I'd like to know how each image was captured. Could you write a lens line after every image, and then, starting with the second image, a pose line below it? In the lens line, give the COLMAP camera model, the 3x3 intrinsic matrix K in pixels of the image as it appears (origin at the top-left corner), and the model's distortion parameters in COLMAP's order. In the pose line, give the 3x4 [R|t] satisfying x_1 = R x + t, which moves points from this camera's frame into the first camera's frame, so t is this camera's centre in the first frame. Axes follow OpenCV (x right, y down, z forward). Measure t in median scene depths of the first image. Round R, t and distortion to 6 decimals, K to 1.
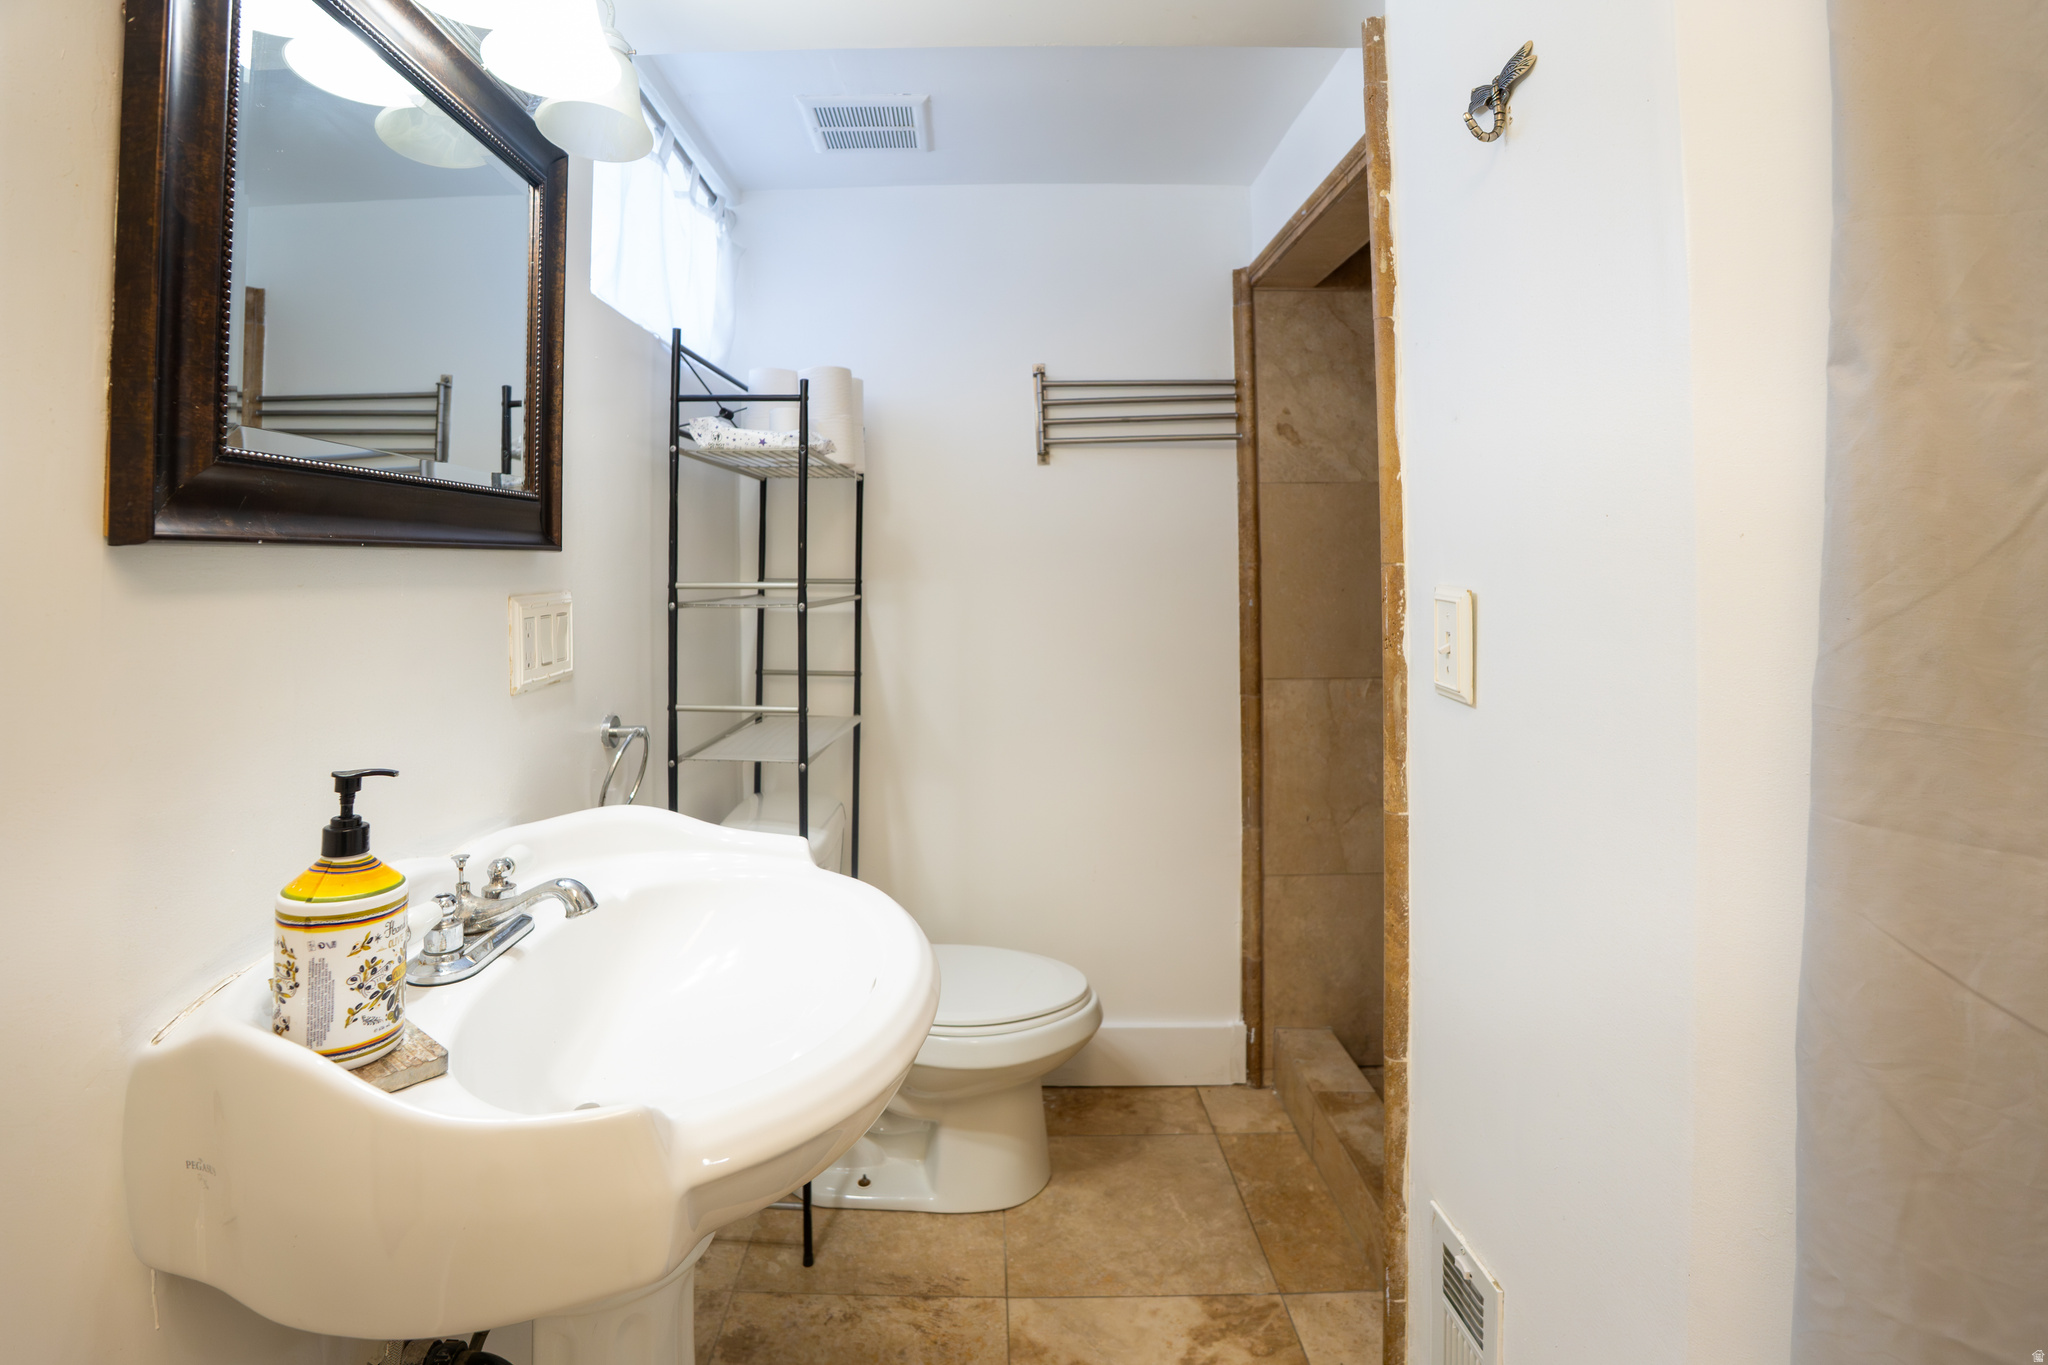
lens RADIAL K [[1018.7, 0, 1021.0], [0, 1018.7, 693.2], [0, 0, 1]] dist [-0.080086, 0.023998]
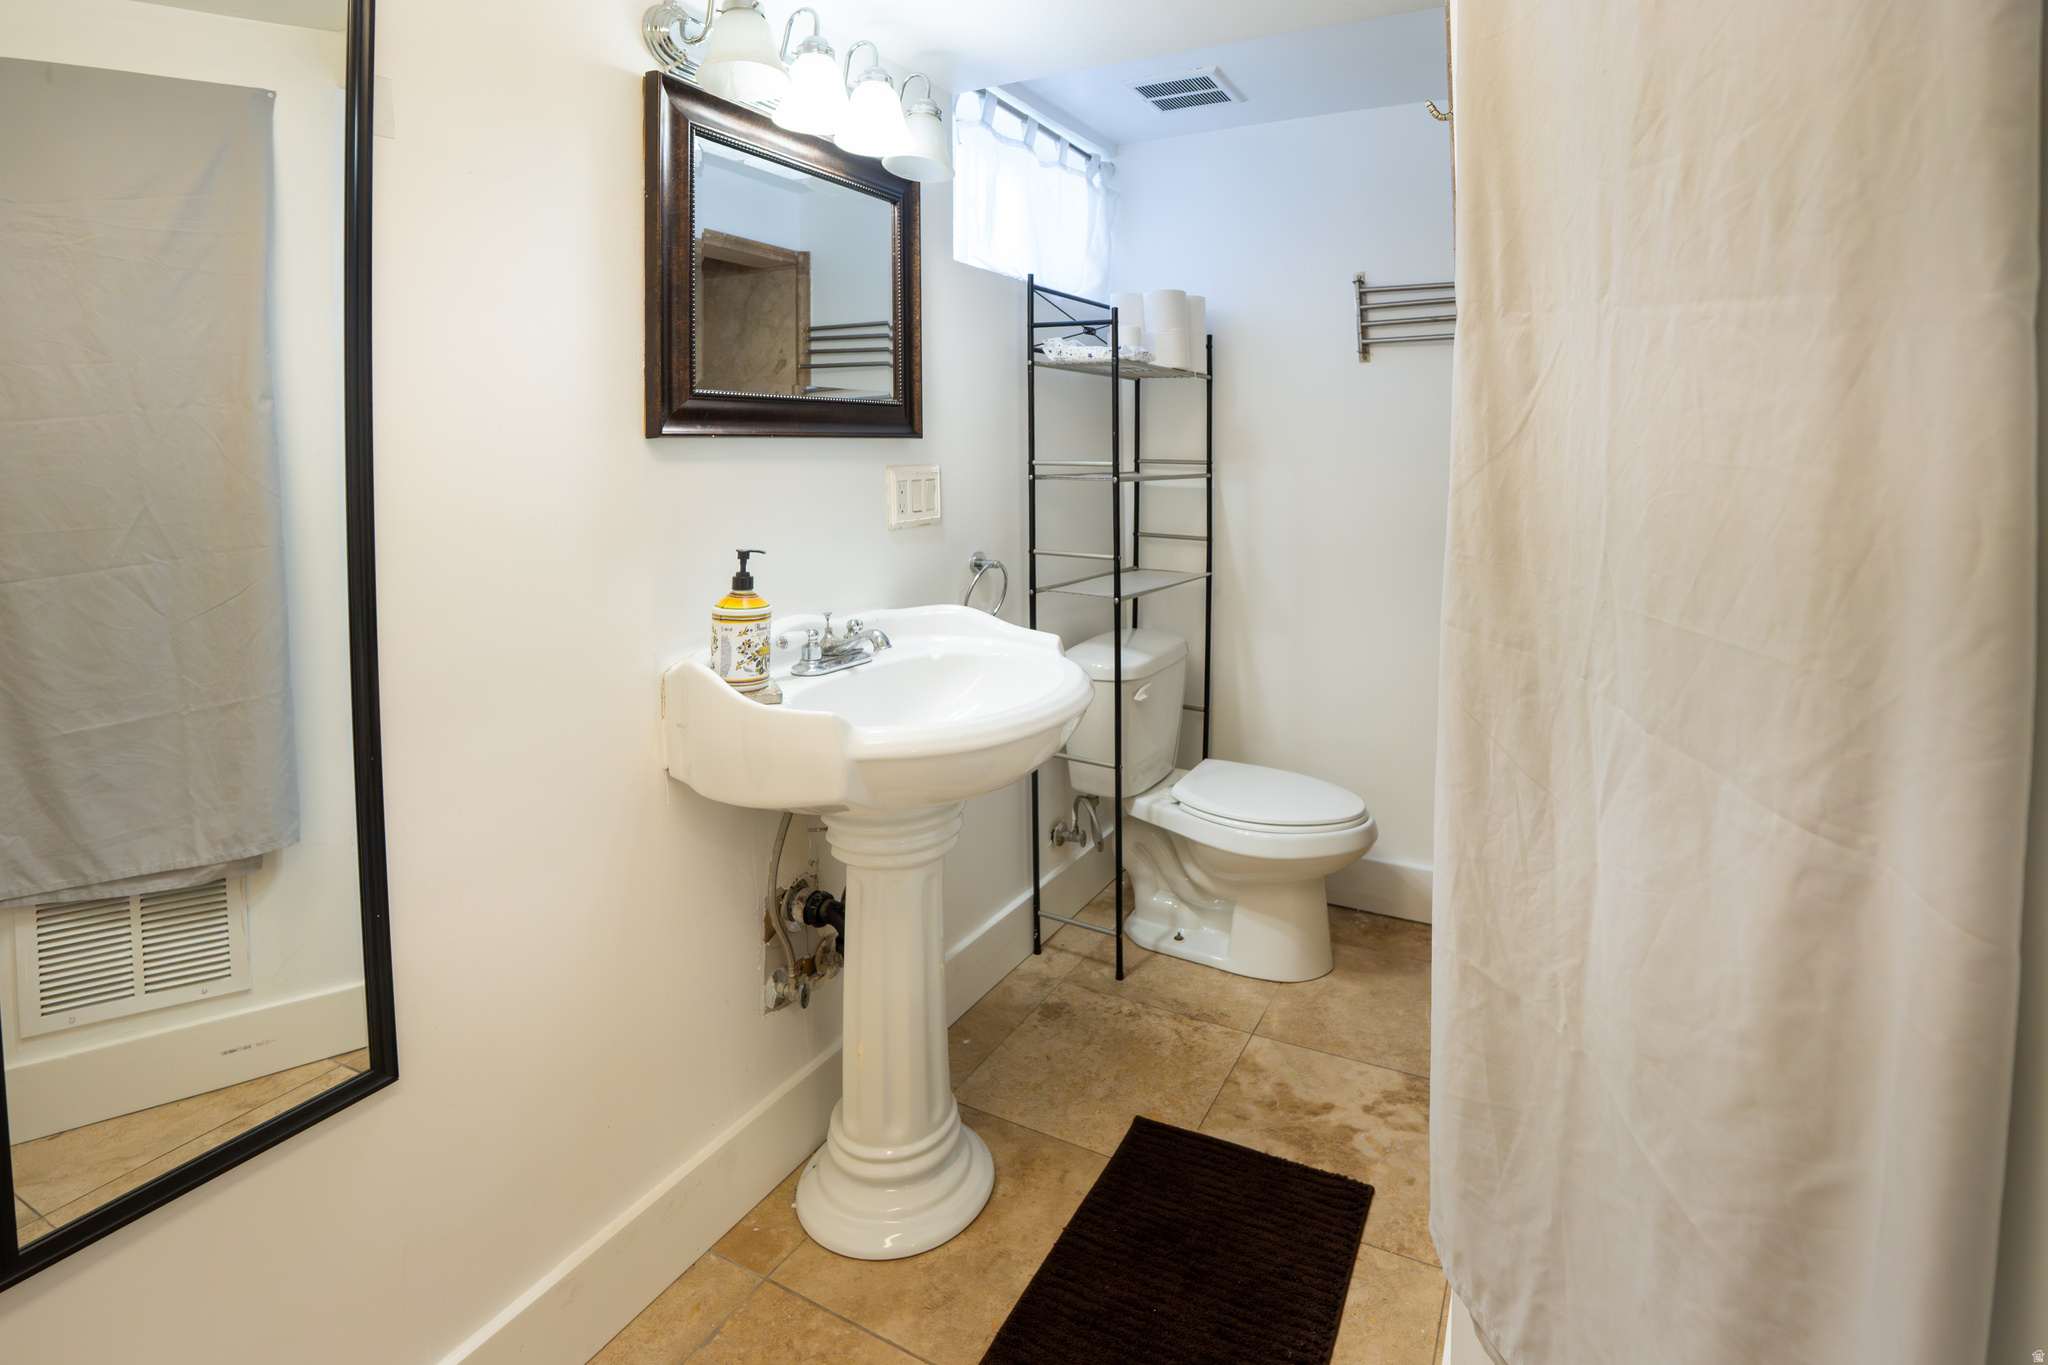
lens RADIAL K [[904.5, 0, 1027.2], [0, 904.5, 688.6], [0, 0, 1]] dist [-0.068217, 0.014714]
pose [[0.891820, 0.119452, -0.436336, 0.258124], [-0.059406, 0.987080, 0.148806, 0.019053], [0.448474, -0.106787, 0.887394, -0.159166]]
